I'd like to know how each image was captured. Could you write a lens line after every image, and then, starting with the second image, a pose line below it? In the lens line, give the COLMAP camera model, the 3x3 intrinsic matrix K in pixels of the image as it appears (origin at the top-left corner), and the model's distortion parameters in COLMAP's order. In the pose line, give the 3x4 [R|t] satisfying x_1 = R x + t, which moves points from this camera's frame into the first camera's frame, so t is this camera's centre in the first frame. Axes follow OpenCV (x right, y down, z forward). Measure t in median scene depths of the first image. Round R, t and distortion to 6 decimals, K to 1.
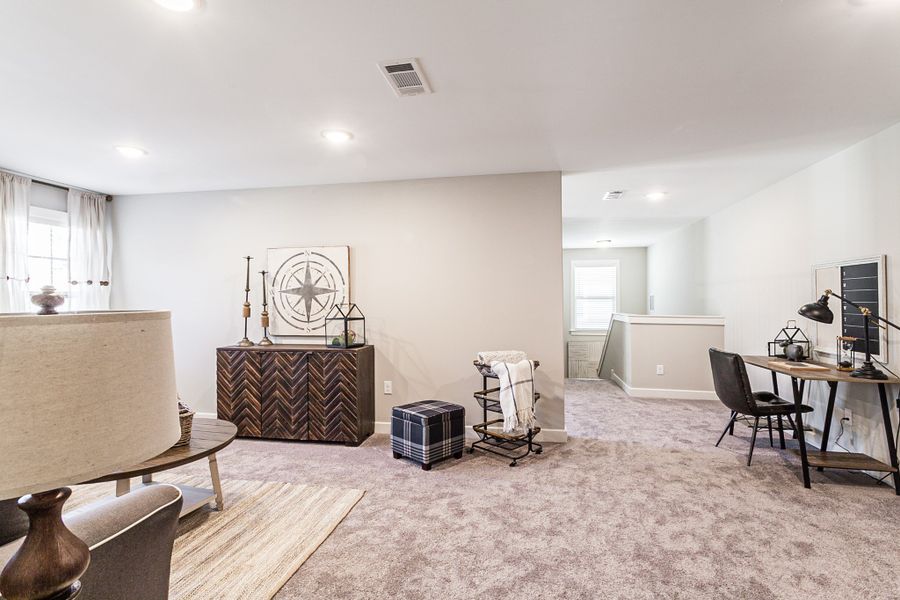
lens RADIAL K [[433.5, 0, 445.8], [0, 433.5, 296.9], [0, 0, 1]] dist [0.000602, 0.000375]
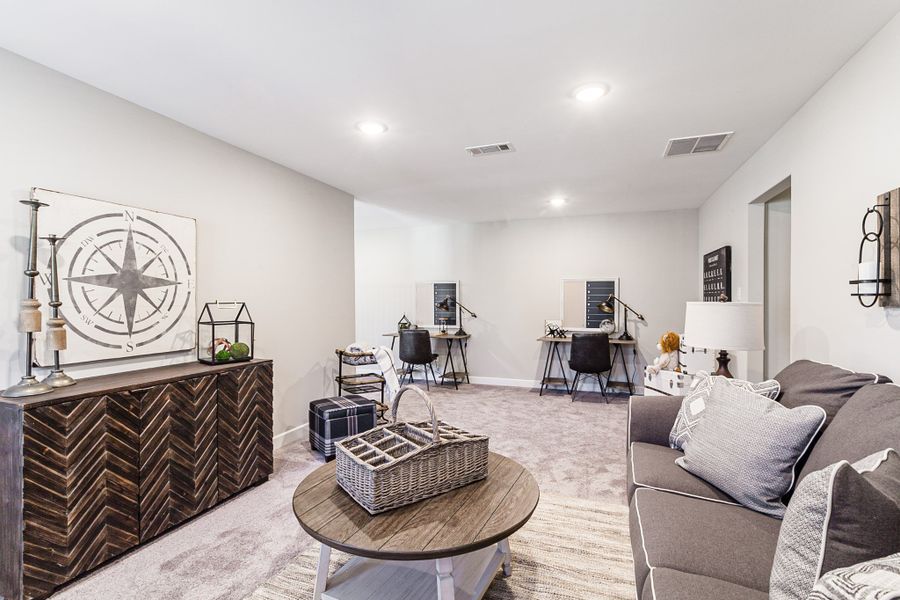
lens RADIAL K [[433.5, 0, 446.5], [0, 433.5, 302.2], [0, 0, 1]] dist [0.000602, 0.000375]
pose [[0.158154, 0.000132, 0.987414, -0.835150], [-0.011313, 0.999935, 0.001678, 0.009433], [-0.987350, -0.011436, 0.158146, 0.484457]]
